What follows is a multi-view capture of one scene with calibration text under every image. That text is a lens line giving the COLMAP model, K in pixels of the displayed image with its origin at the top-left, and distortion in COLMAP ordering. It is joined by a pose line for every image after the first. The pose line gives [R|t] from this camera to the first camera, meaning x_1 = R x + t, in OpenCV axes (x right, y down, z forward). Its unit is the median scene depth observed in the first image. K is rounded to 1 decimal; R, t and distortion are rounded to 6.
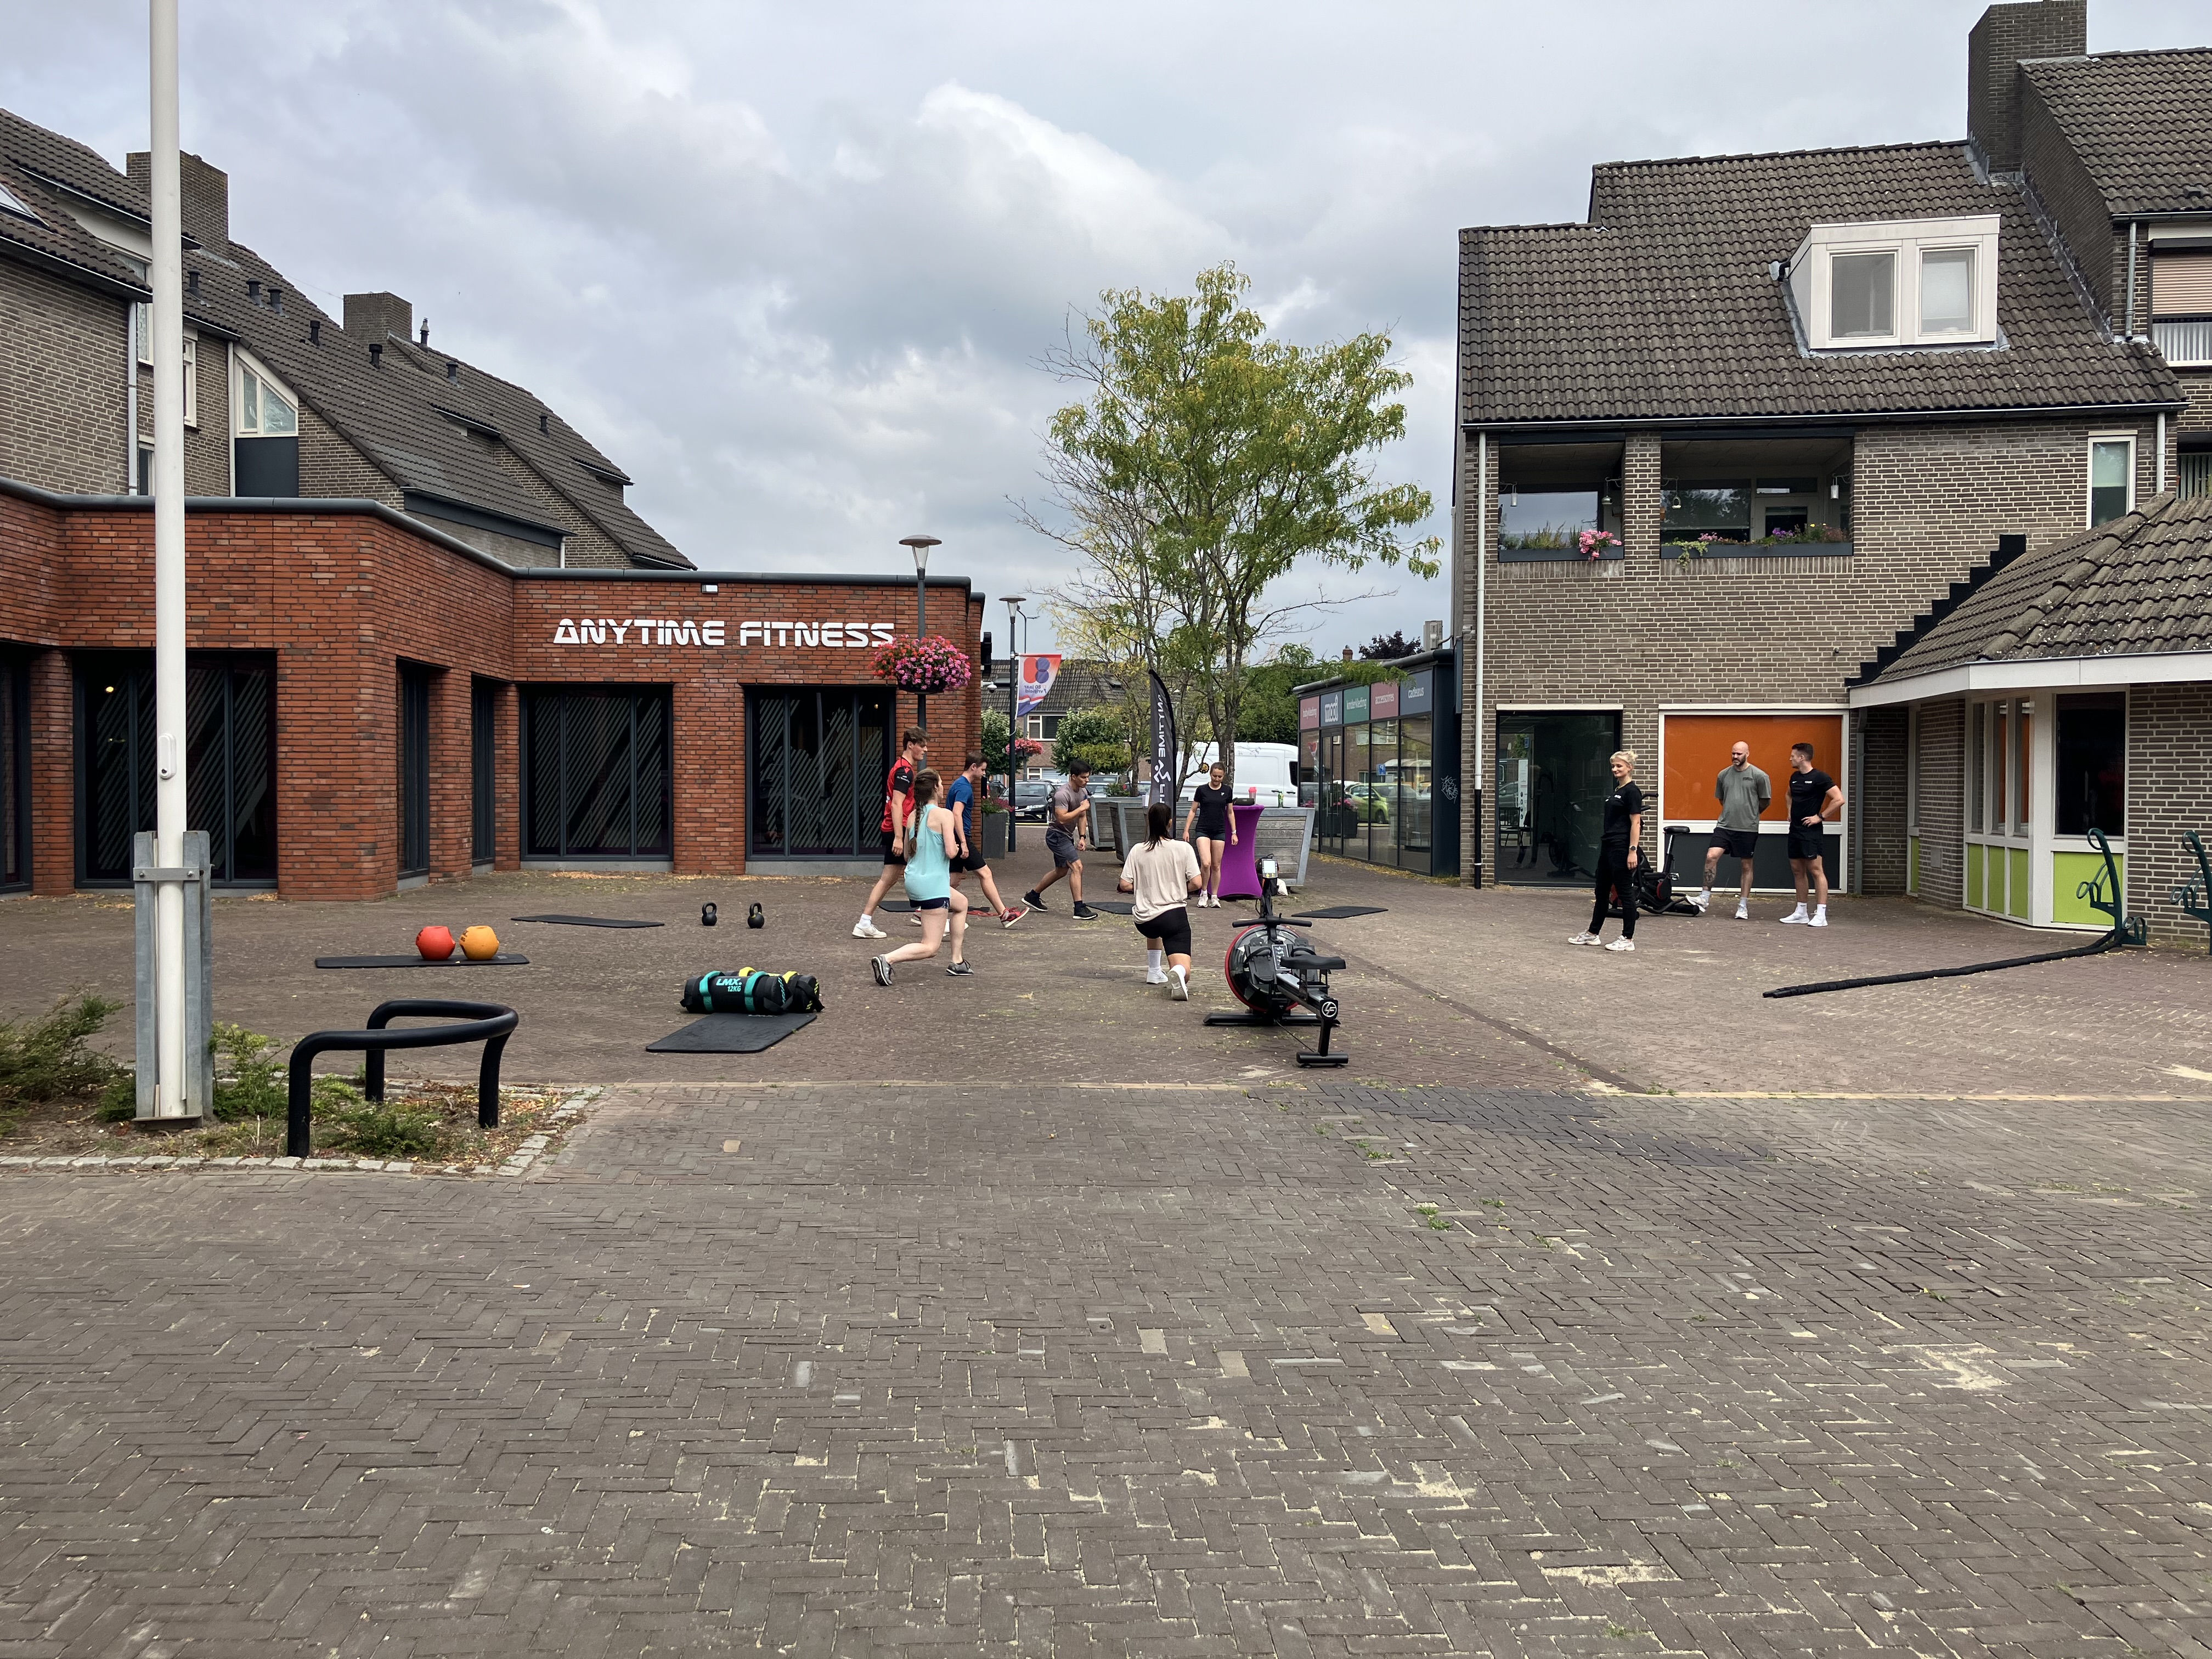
lens RADIAL K [[1794.9, 0, 1106.0], [0, 1794.9, 829.5], [0, 0, 1]] dist [0.088278, -0.152367]
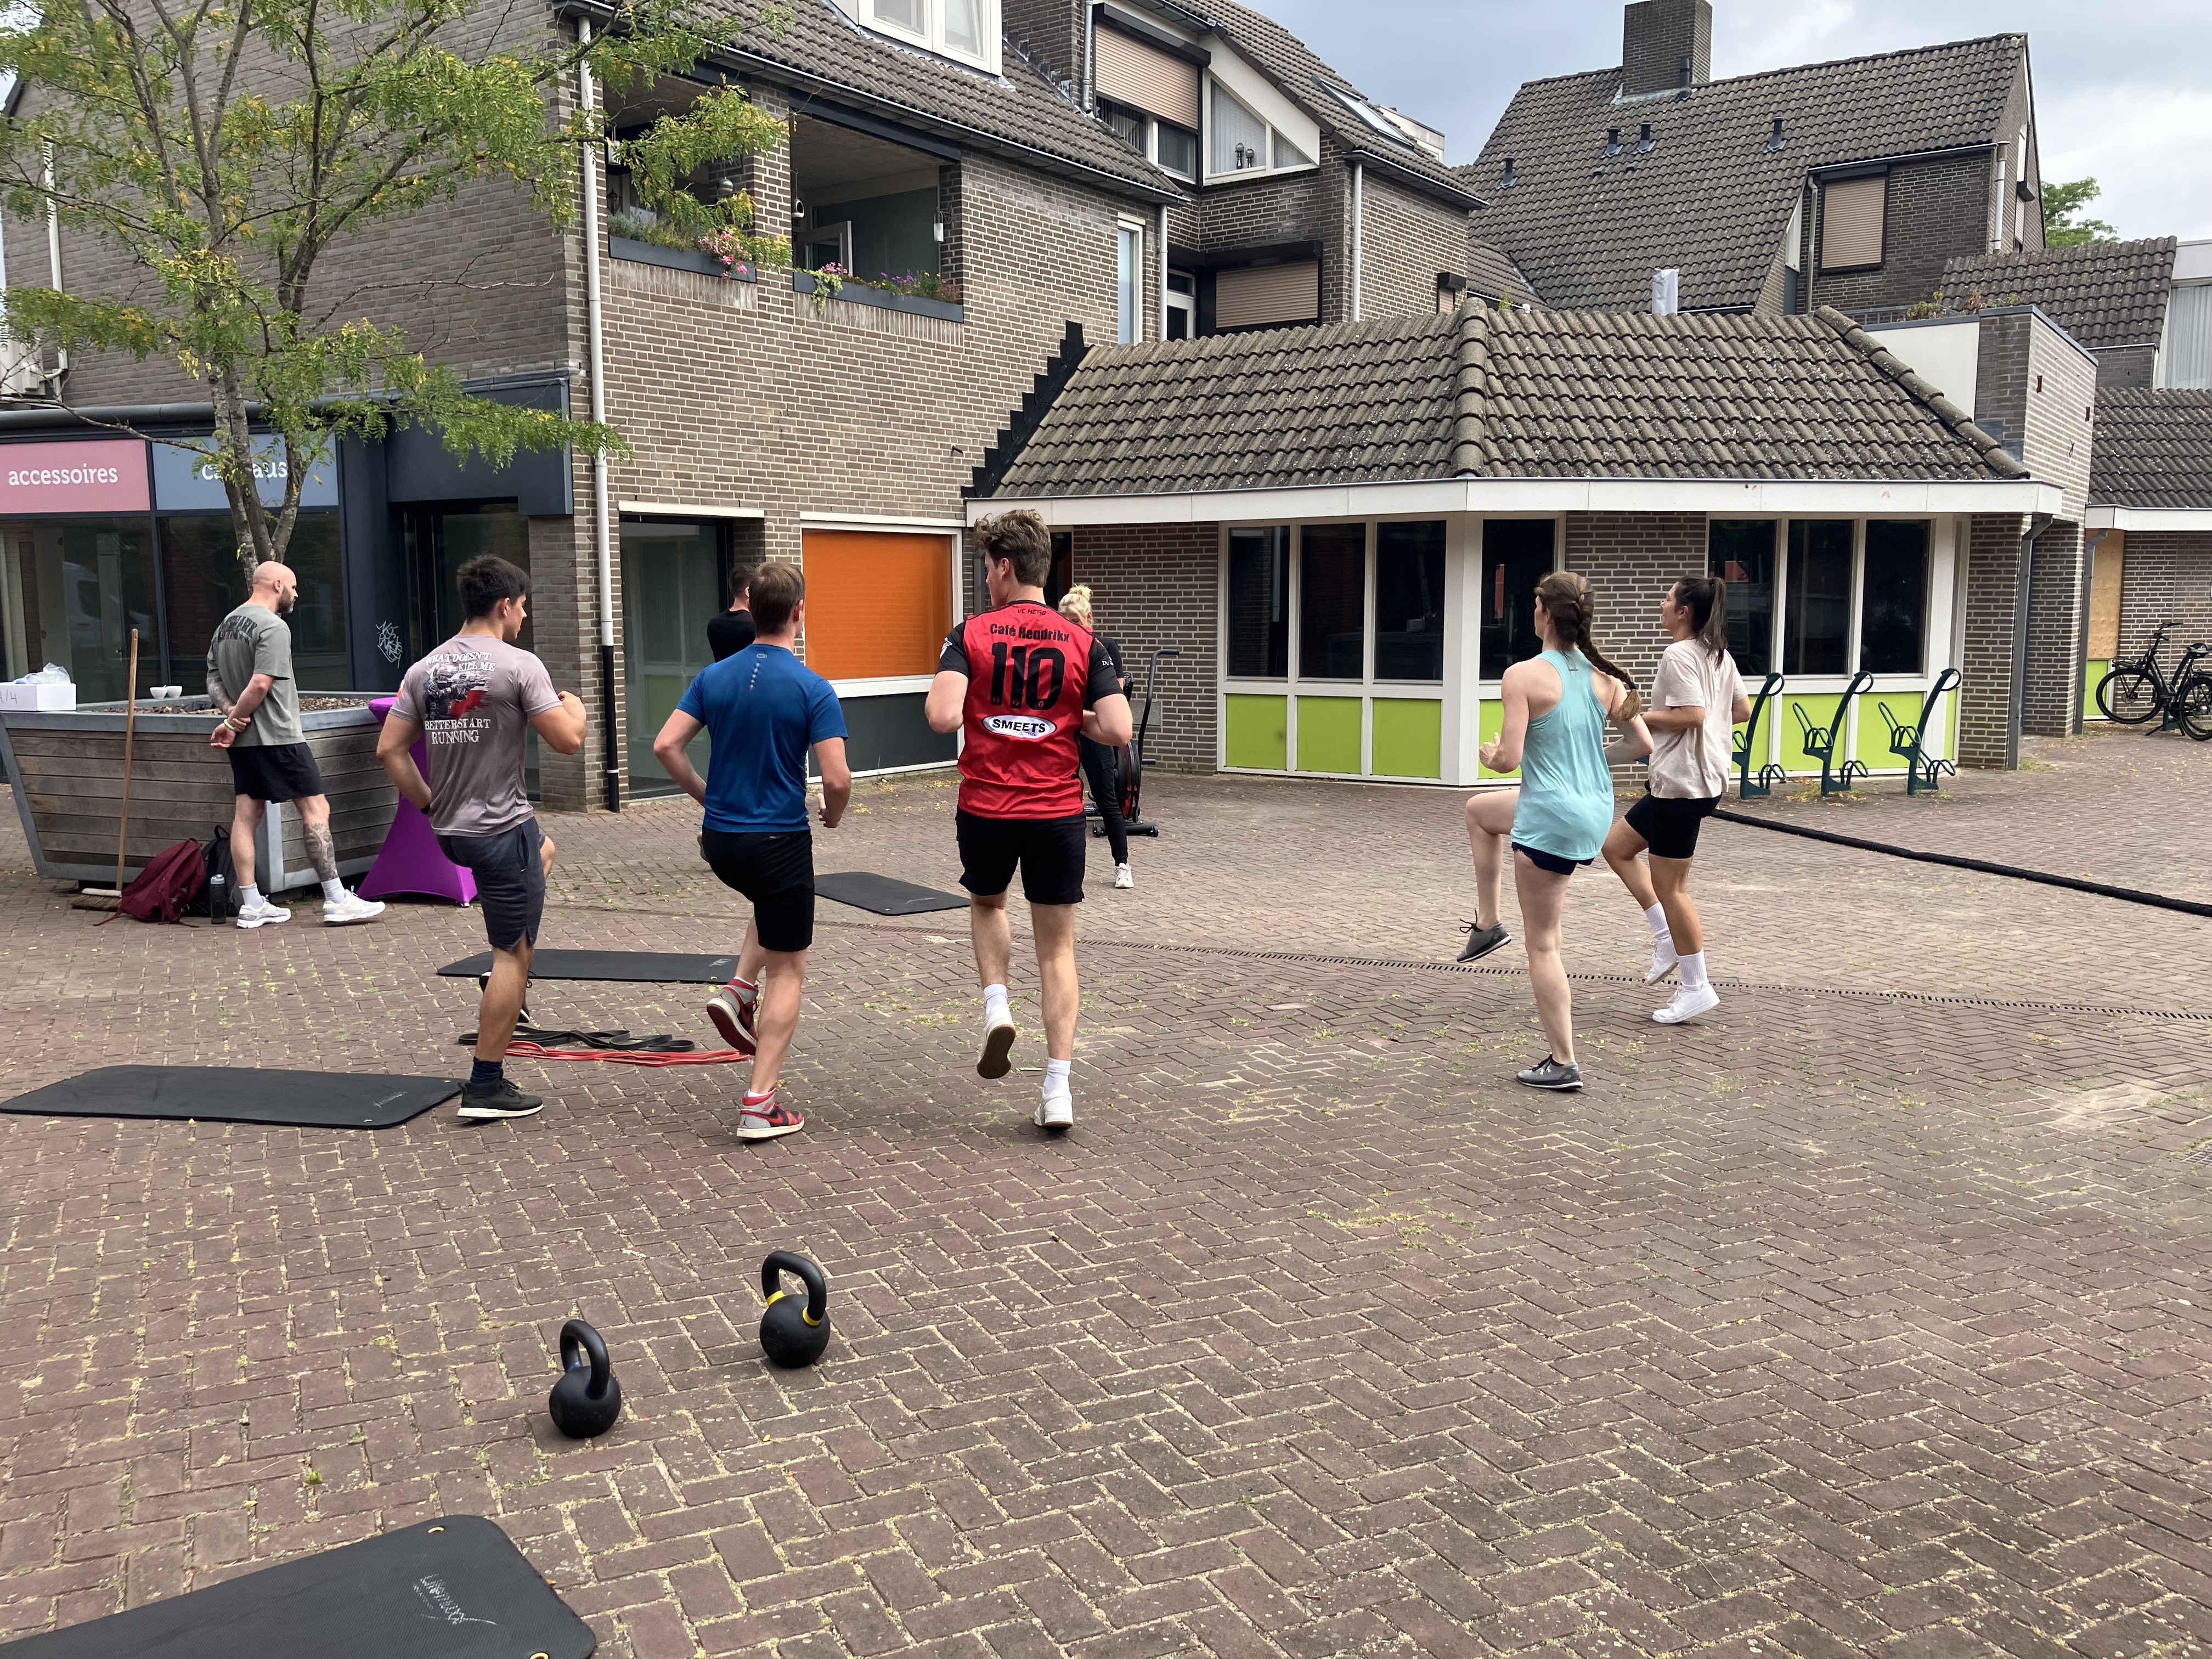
lens RADIAL K [[1809.3, 0, 1093.9], [0, 1809.3, 830.2], [0, 0, 1]] dist [0.008134, 0.010178]
pose [[0.415843, -0.126994, 0.900526, -0.273372], [0.034122, 0.991684, 0.124093, -0.031056], [-0.908796, -0.020876, 0.416718, 0.612002]]
